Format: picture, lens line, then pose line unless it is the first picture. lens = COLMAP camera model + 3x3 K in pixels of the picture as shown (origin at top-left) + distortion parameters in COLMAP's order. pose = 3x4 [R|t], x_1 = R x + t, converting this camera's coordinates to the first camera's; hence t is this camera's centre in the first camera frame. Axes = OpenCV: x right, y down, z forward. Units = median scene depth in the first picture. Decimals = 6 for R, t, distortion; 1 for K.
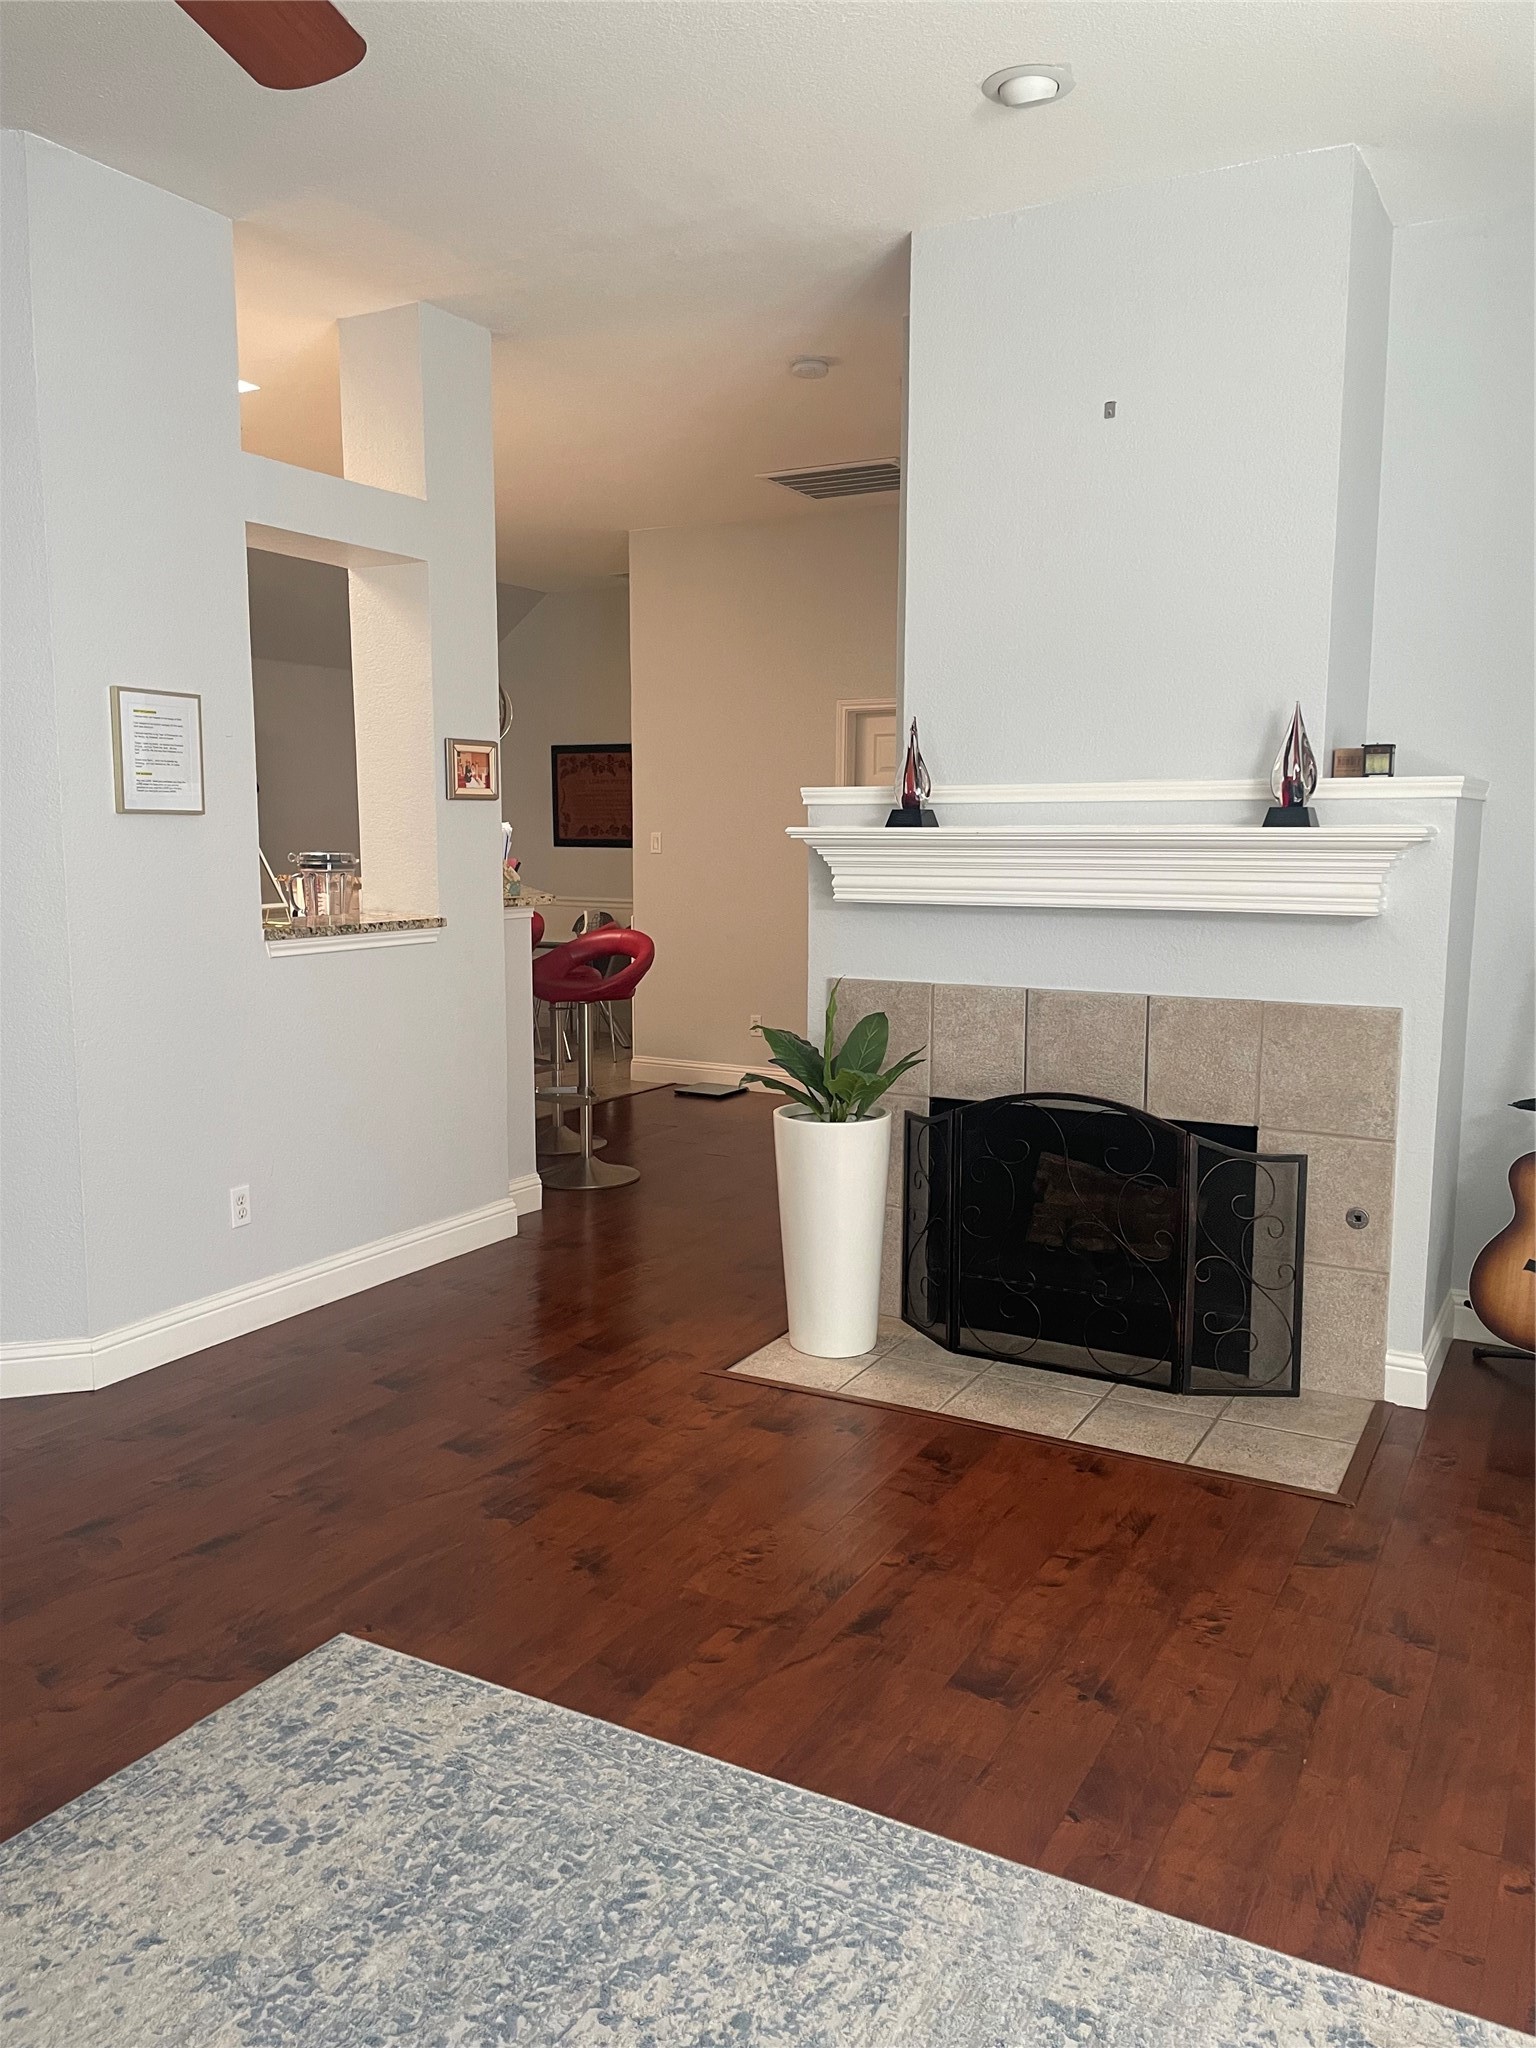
lens RADIAL K [[1542.7, 0, 768.0], [0, 1542.7, 1024.0], [0, 0, 1]] dist [0.023540, -0.001184]
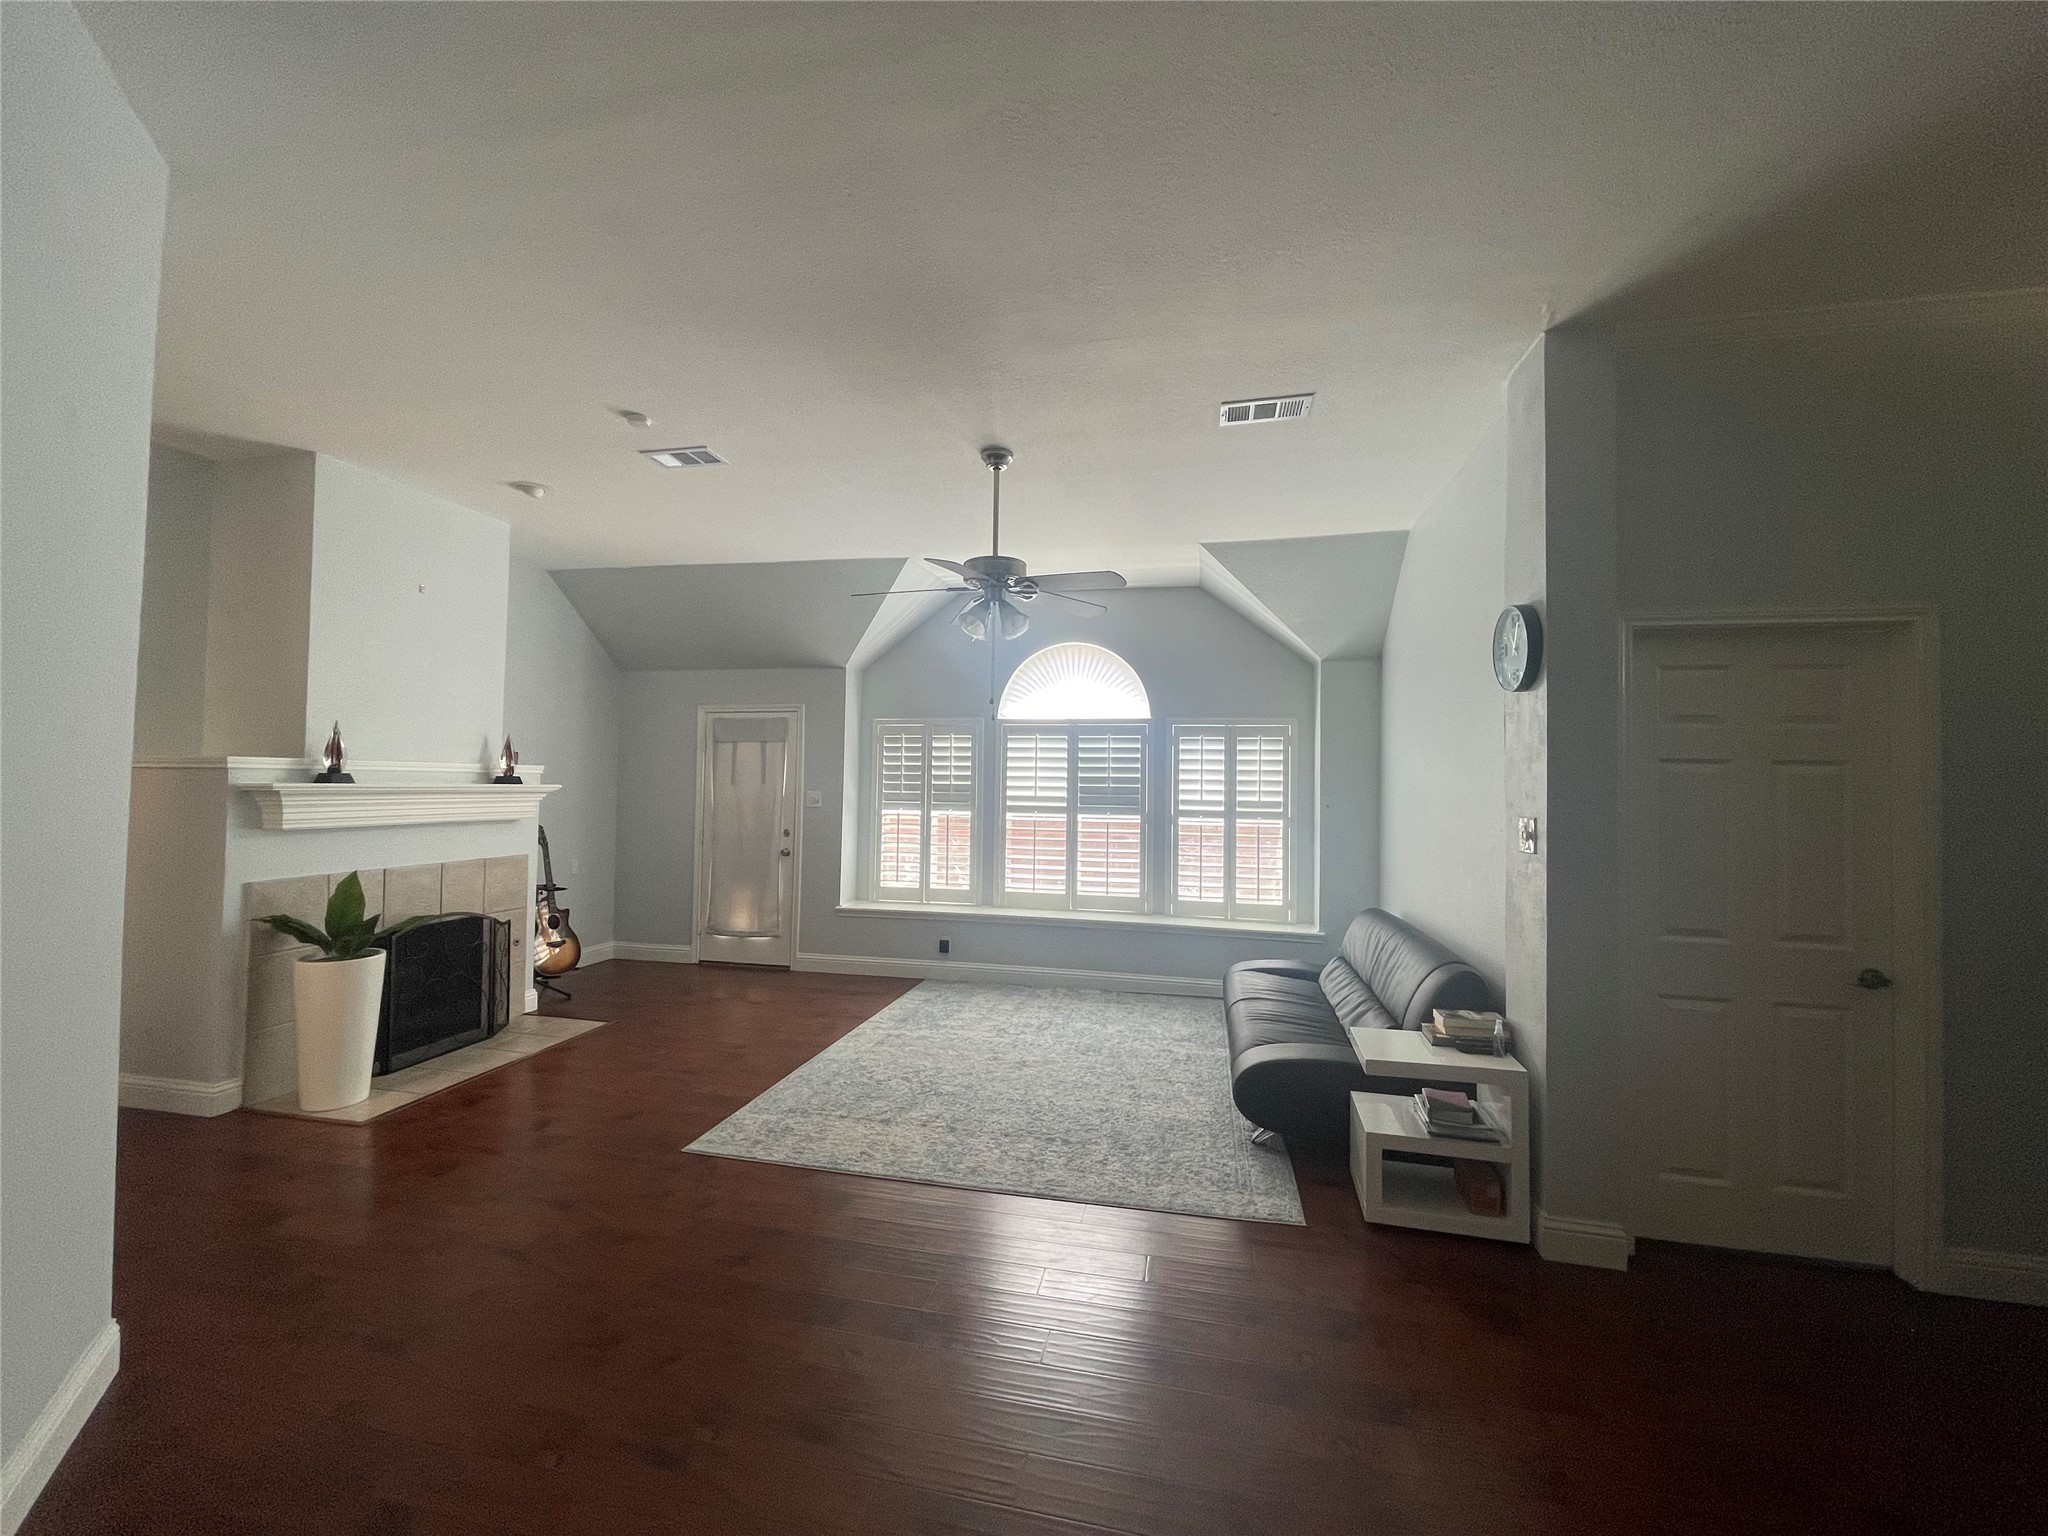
lens RADIAL K [[840.3, 0, 1016.3], [0, 840.3, 760.9], [0, 0, 1]] dist [-0.000169, -0.000011]
pose [[-0.293199, 0.023969, 0.955751, -1.102724], [0.111352, 0.993738, 0.009238, -0.081753], [-0.949545, 0.109133, -0.294032, 0.589418]]
